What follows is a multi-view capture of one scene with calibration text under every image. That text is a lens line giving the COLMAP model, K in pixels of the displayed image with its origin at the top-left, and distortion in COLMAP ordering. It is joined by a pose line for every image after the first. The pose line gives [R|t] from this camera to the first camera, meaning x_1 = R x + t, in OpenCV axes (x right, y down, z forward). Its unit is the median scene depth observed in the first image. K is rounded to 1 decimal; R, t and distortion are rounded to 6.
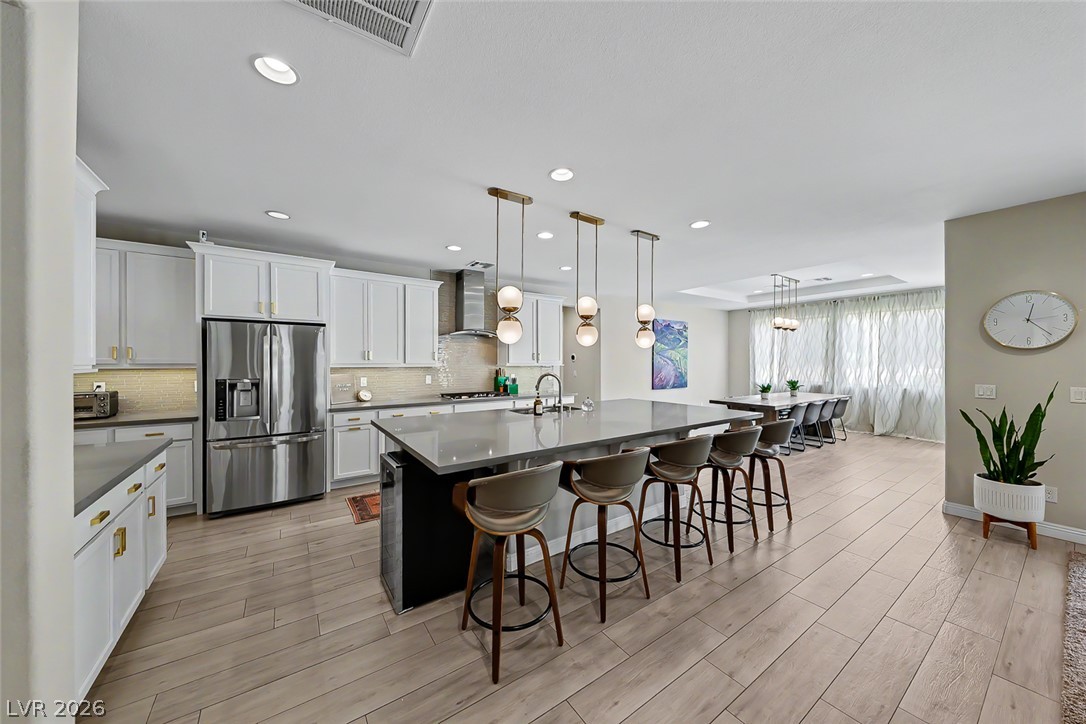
lens RADIAL K [[370.1, 0, 541.0], [0, 370.1, 361.6], [0, 0, 1]] dist [0.015176, -0.007150]
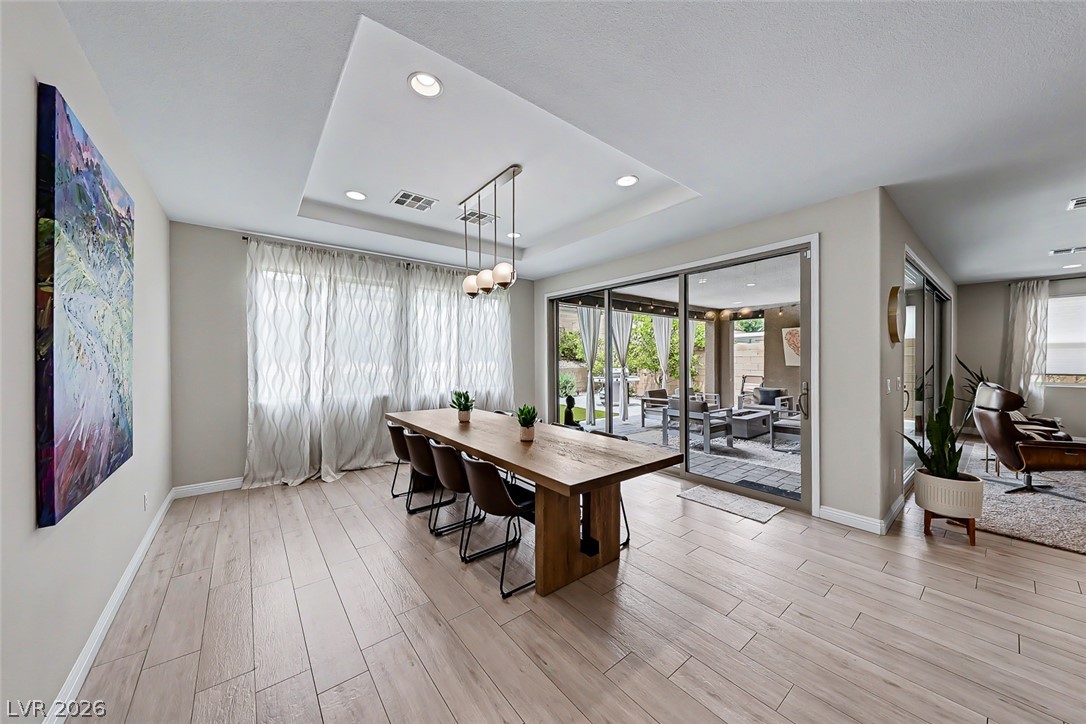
lens RADIAL K [[370.1, 0, 541.0], [0, 370.1, 361.6], [0, 0, 1]] dist [0.015176, -0.007150]
pose [[-0.070969, -0.006571, 0.997457, 0.291478], [0.003669, 0.999970, 0.006848, 0.009247], [-0.997472, 0.004146, -0.070942, 1.823247]]
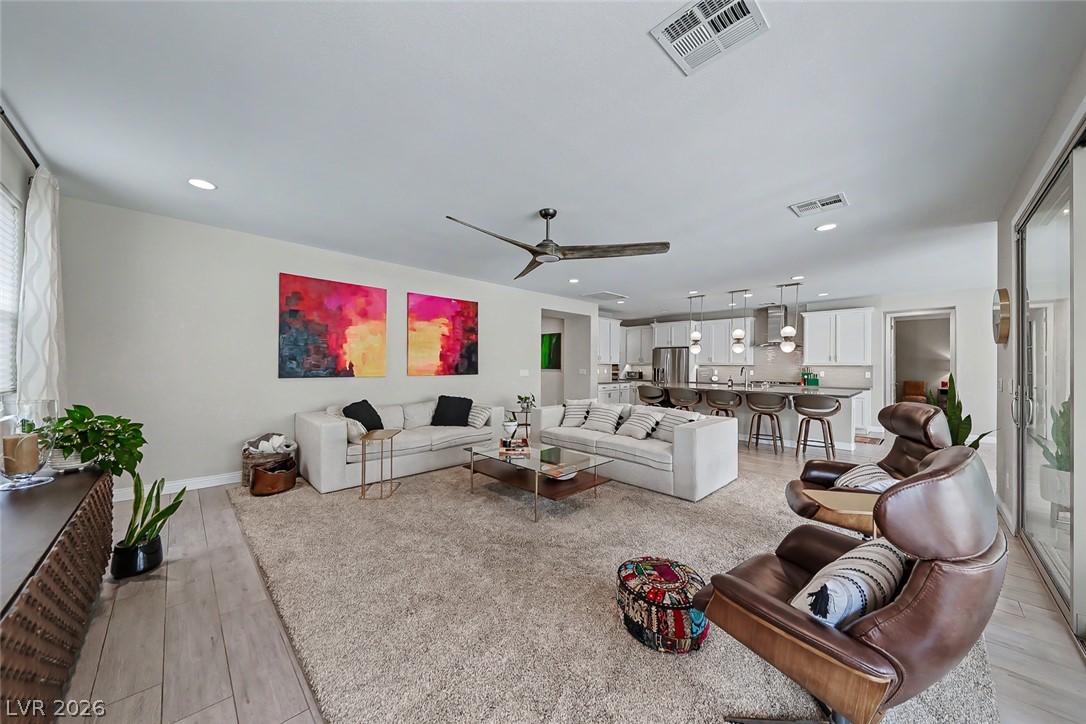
lens RADIAL K [[370.1, 0, 541.0], [0, 370.1, 361.6], [0, 0, 1]] dist [0.015176, -0.007150]
pose [[0.176680, -0.009275, -0.984225, 1.863549], [-0.008357, 0.999905, -0.010922, 0.036474], [0.984233, 0.010155, 0.176586, -0.420327]]
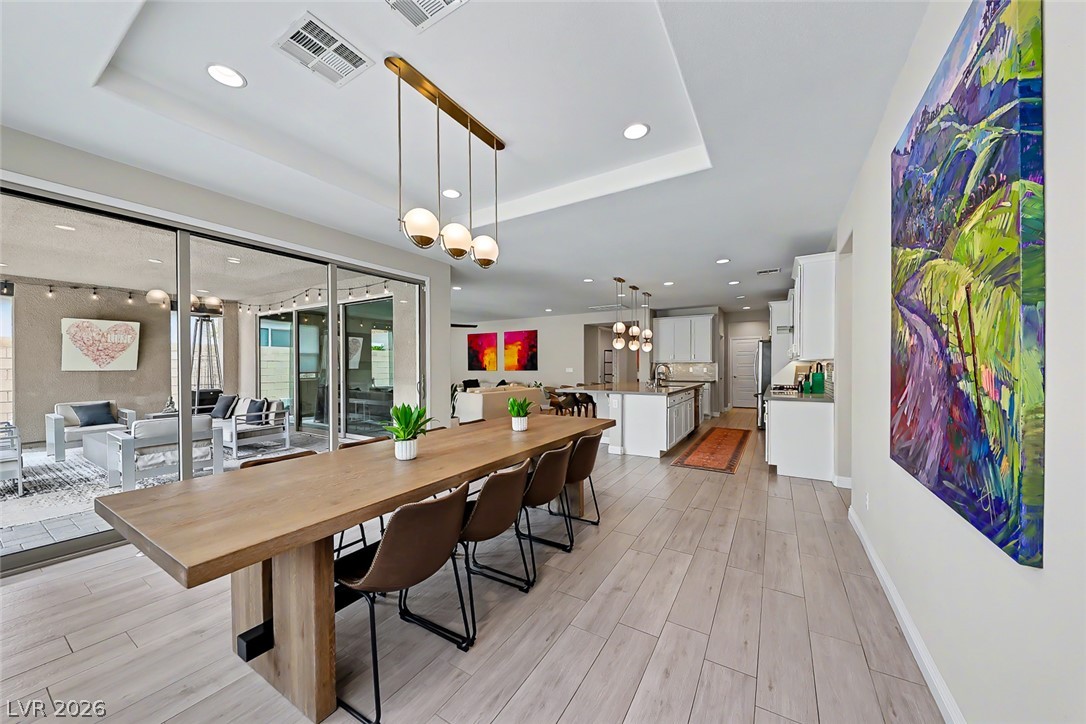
lens RADIAL K [[384.8, 0, 533.9], [0, 384.8, 368.1], [0, 0, 1]] dist [0.000487, 0.000035]
pose [[-0.916076, 0.004197, -0.400984, 1.407086], [0.001751, 0.999978, 0.006468, 0.039659], [0.401002, 0.005223, -0.916062, 2.597778]]
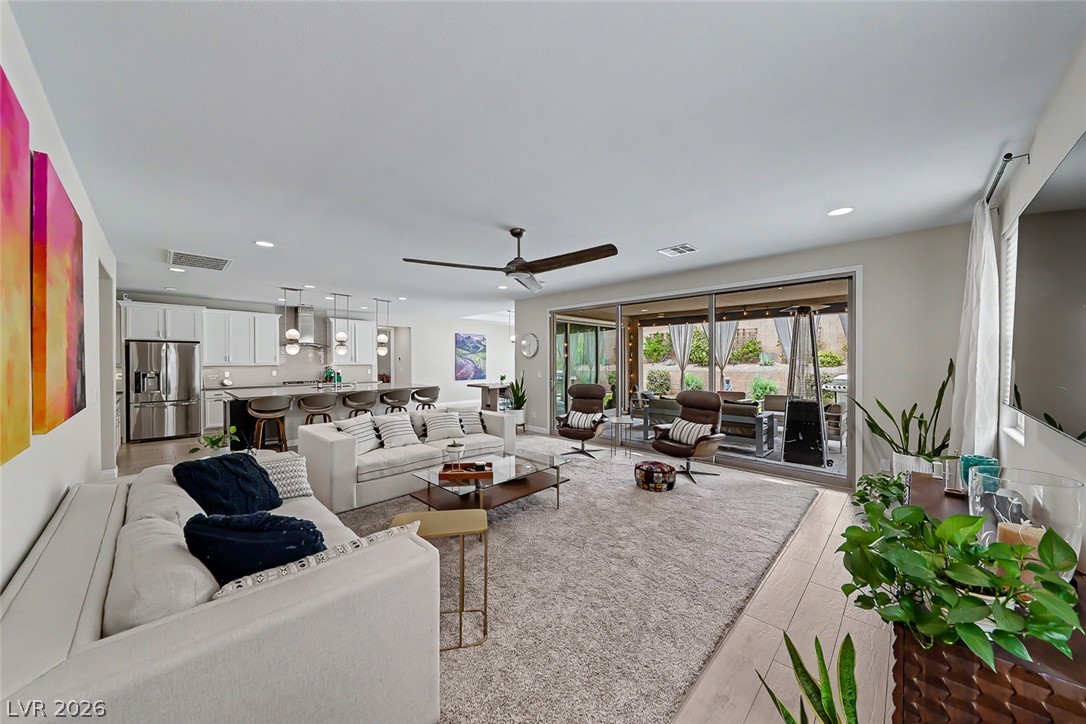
lens RADIAL K [[370.1, 0, 541.0], [0, 370.1, 361.6], [0, 0, 1]] dist [0.015176, -0.007150]
pose [[0.978615, -0.002517, 0.205686, 0.766324], [0.002417, 0.999997, 0.000739, -0.001445], [-0.205688, -0.000226, 0.978618, -1.274599]]
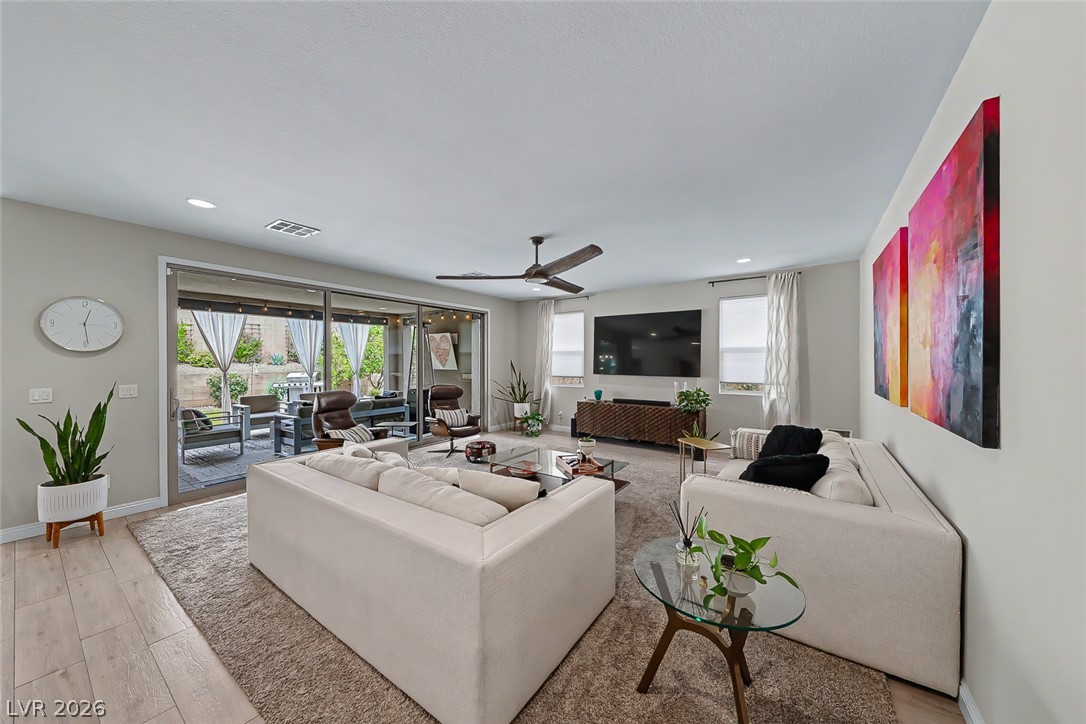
lens RADIAL K [[370.1, 0, 541.0], [0, 370.1, 361.6], [0, 0, 1]] dist [0.015176, -0.007150]
pose [[-0.351844, -0.004269, 0.936049, -0.119864], [0.001181, 0.999987, 0.005004, -0.008475], [-0.936058, 0.002866, -0.351834, 0.141162]]
